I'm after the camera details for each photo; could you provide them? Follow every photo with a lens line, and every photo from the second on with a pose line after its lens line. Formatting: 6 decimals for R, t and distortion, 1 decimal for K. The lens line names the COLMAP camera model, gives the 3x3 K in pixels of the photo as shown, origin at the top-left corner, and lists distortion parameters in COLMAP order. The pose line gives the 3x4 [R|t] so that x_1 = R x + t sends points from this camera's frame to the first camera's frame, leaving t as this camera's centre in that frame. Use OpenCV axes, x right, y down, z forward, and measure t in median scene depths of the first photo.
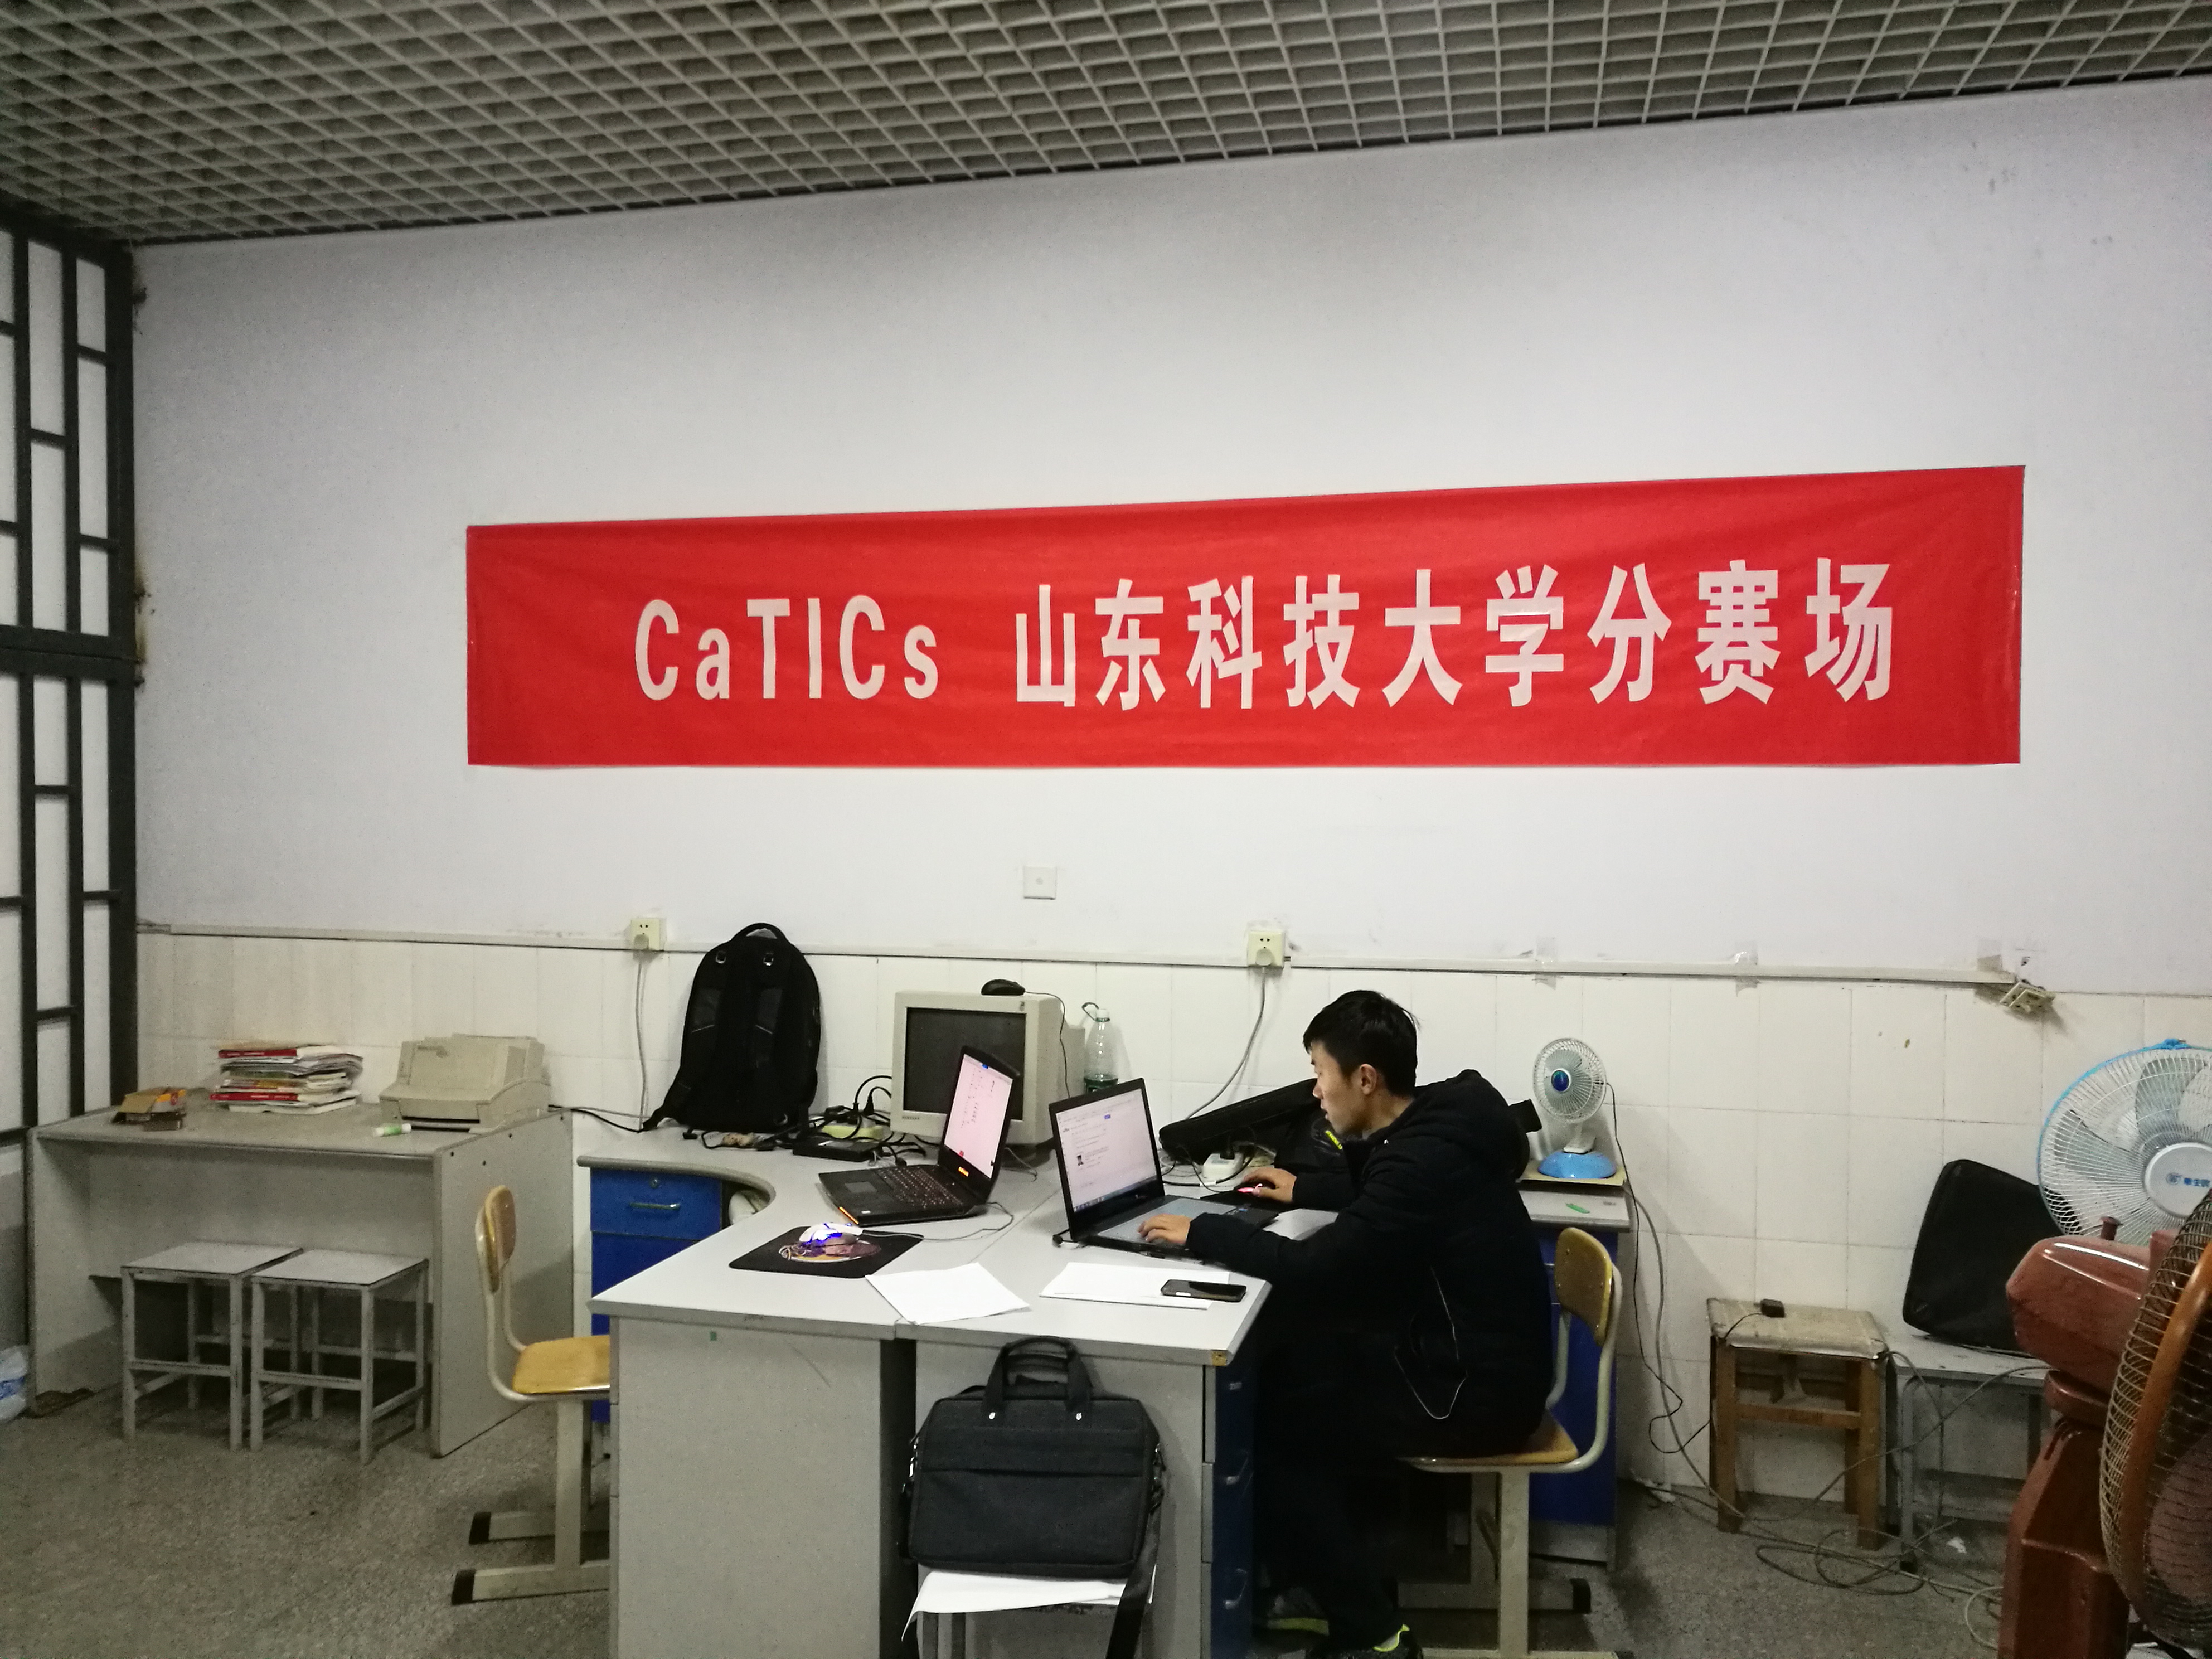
lens RADIAL K [[1715.4, 0, 1106.0], [0, 1715.4, 829.5], [0, 0, 1]] dist [-0.009614, -0.007713]
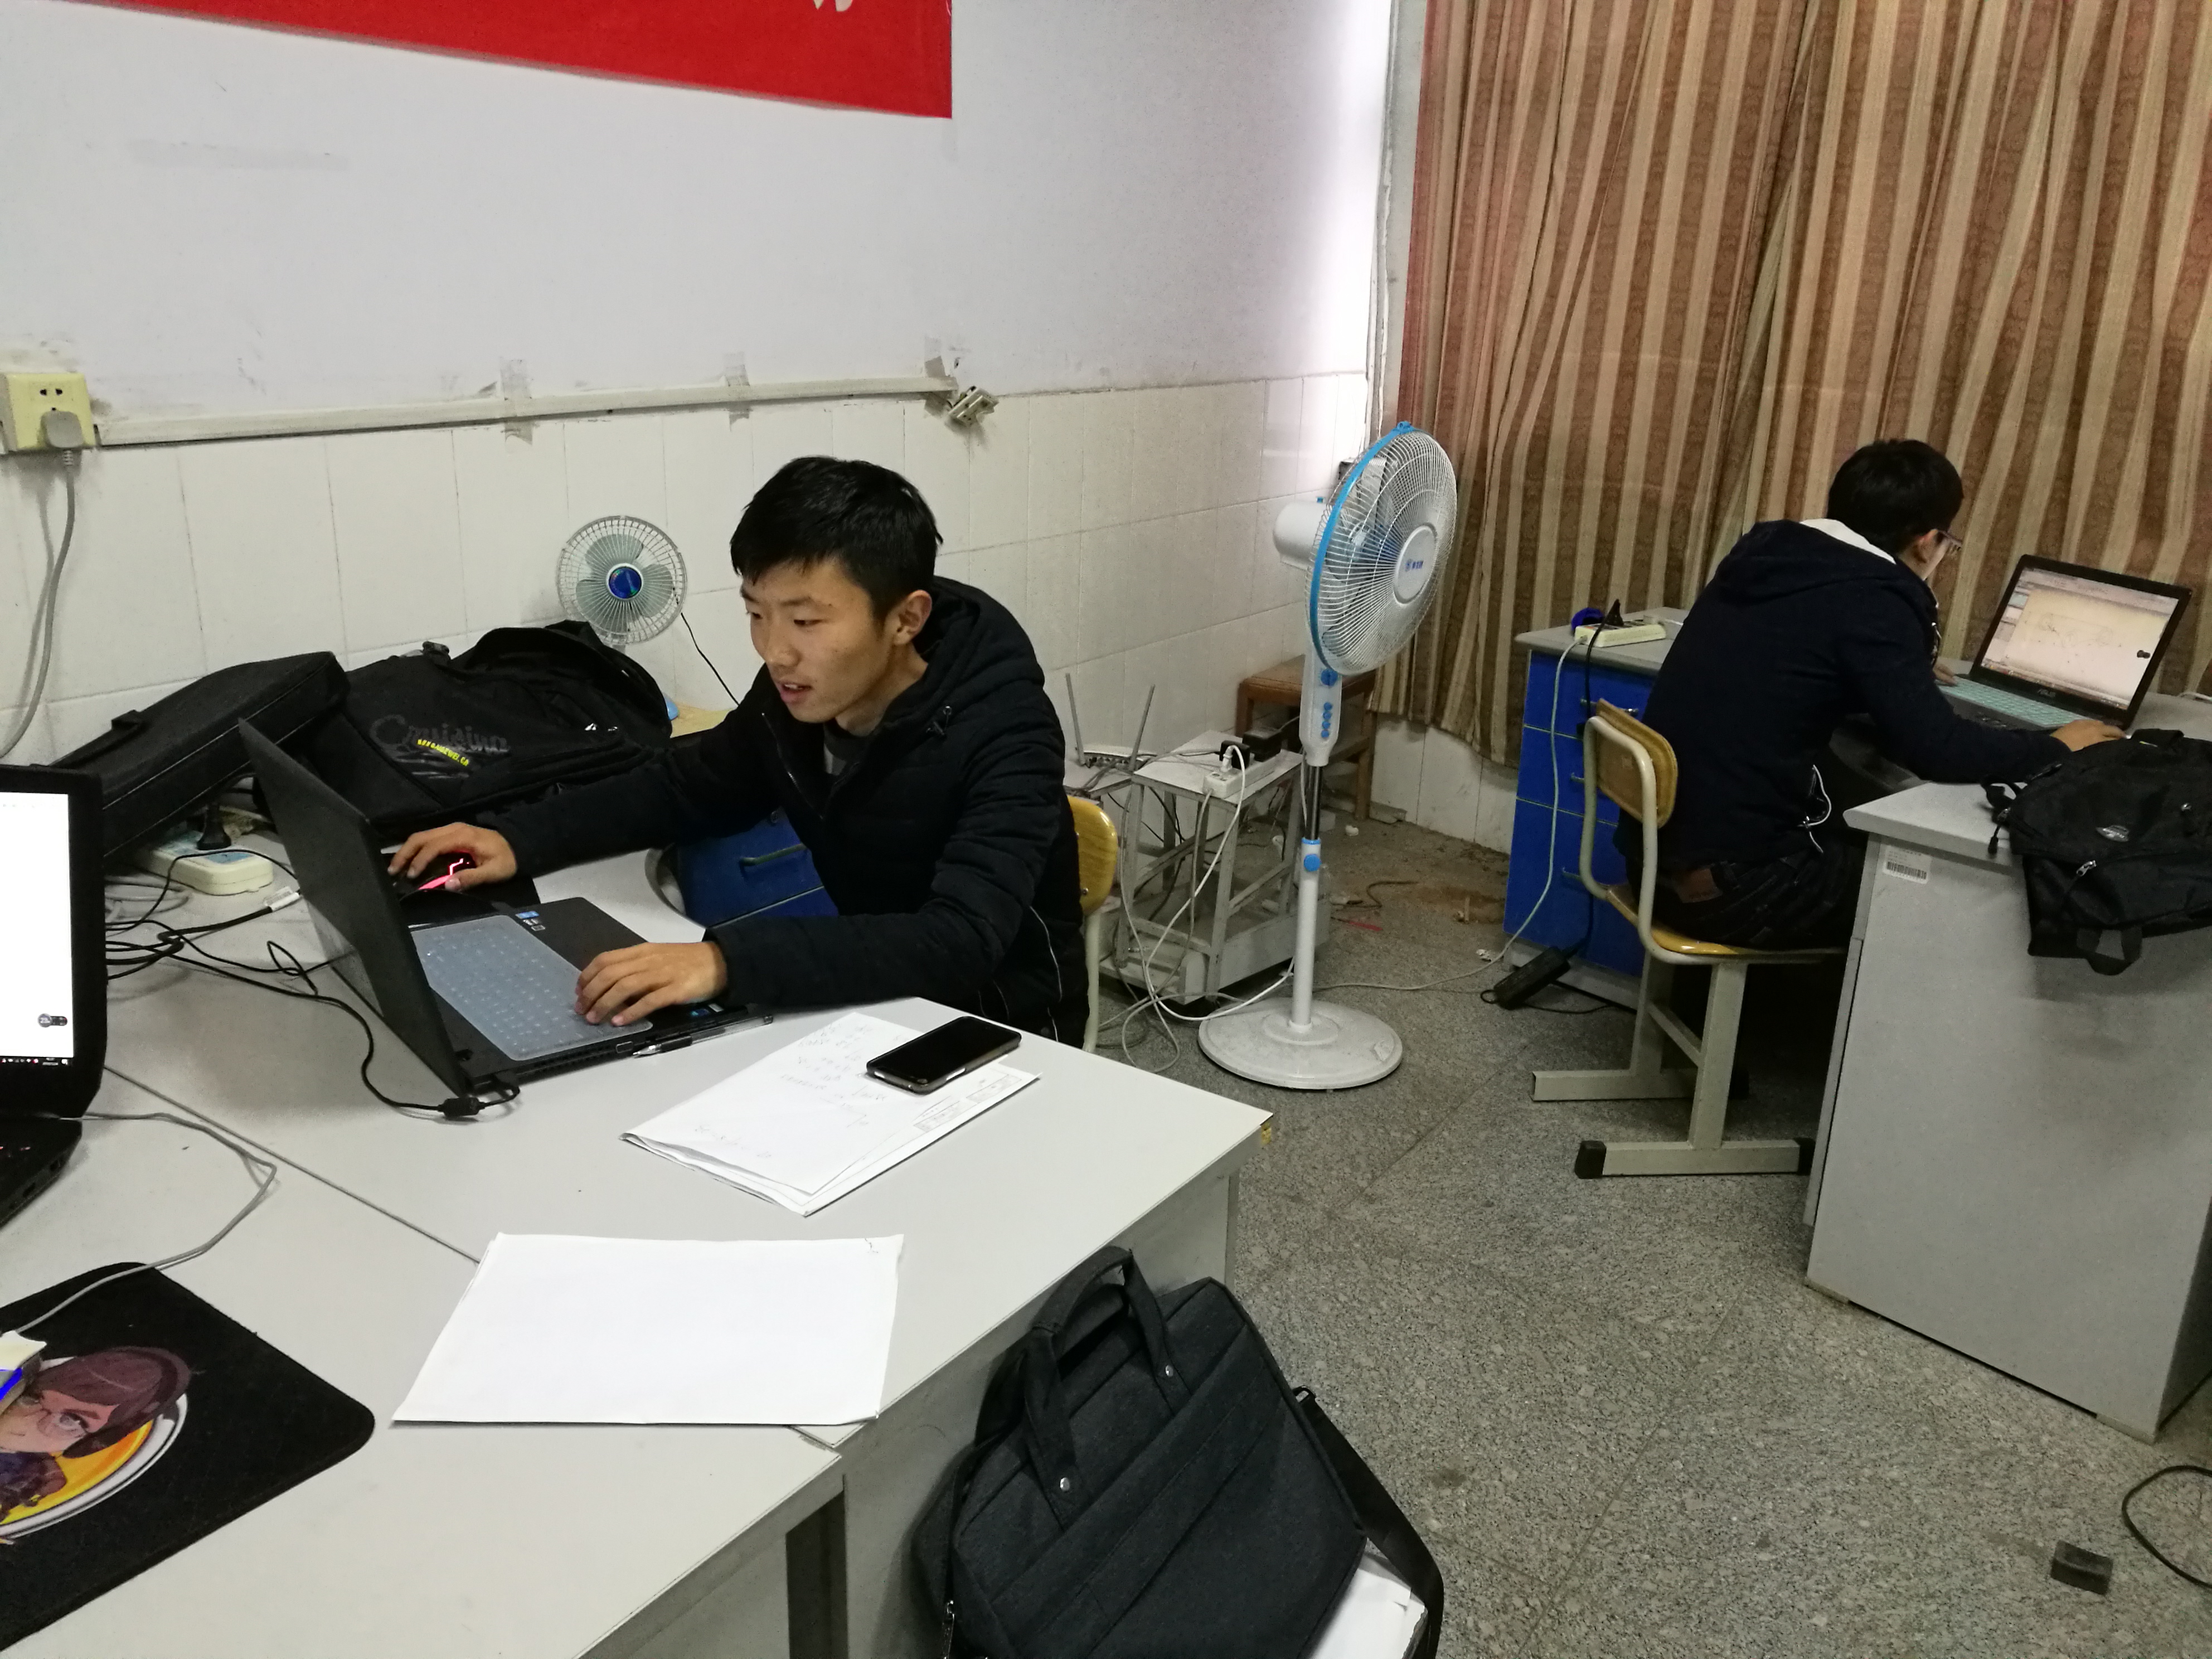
lens RADIAL K [[1715.4, 0, 1106.0], [0, 1715.4, 829.5], [0, 0, 1]] dist [-0.009614, -0.007713]
pose [[0.345180, -0.280195, 0.895735, -0.276675], [0.002167, 0.954631, 0.297783, 0.044272], [-0.938534, -0.100848, 0.330126, 0.616112]]
